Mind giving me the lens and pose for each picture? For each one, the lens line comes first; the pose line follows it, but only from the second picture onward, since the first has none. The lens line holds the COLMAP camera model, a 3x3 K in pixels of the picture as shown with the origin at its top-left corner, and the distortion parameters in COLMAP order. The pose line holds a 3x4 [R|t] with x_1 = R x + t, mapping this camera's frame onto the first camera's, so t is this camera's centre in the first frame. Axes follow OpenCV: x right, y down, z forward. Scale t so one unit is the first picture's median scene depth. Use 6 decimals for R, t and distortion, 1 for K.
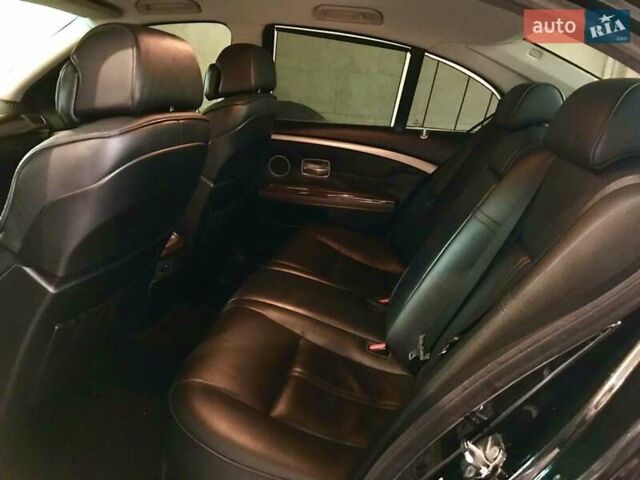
lens RADIAL K [[515.8, 0, 319.1], [0, 515.8, 239.8], [0, 0, 1]] dist [0.009616, 0.013948]
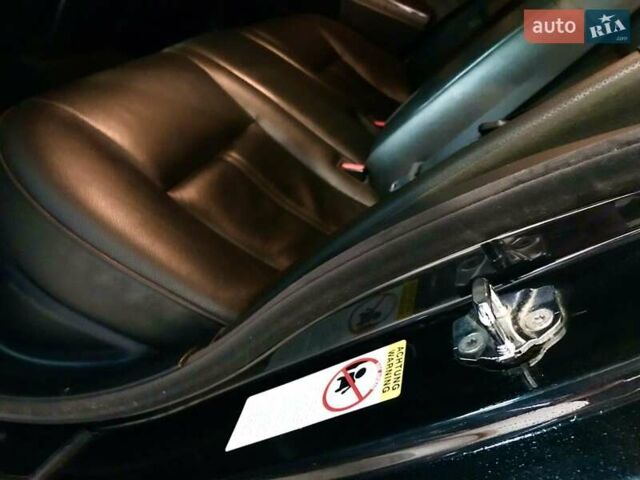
lens RADIAL K [[515.8, 0, 320.2], [0, 515.8, 240.5], [0, 0, 1]] dist [0.009616, 0.013948]
pose [[0.960366, 0.270784, 0.066133, 0.053073], [-0.278612, 0.925227, 0.257547, 0.142124], [0.008552, -0.265765, 0.964000, 0.291484]]
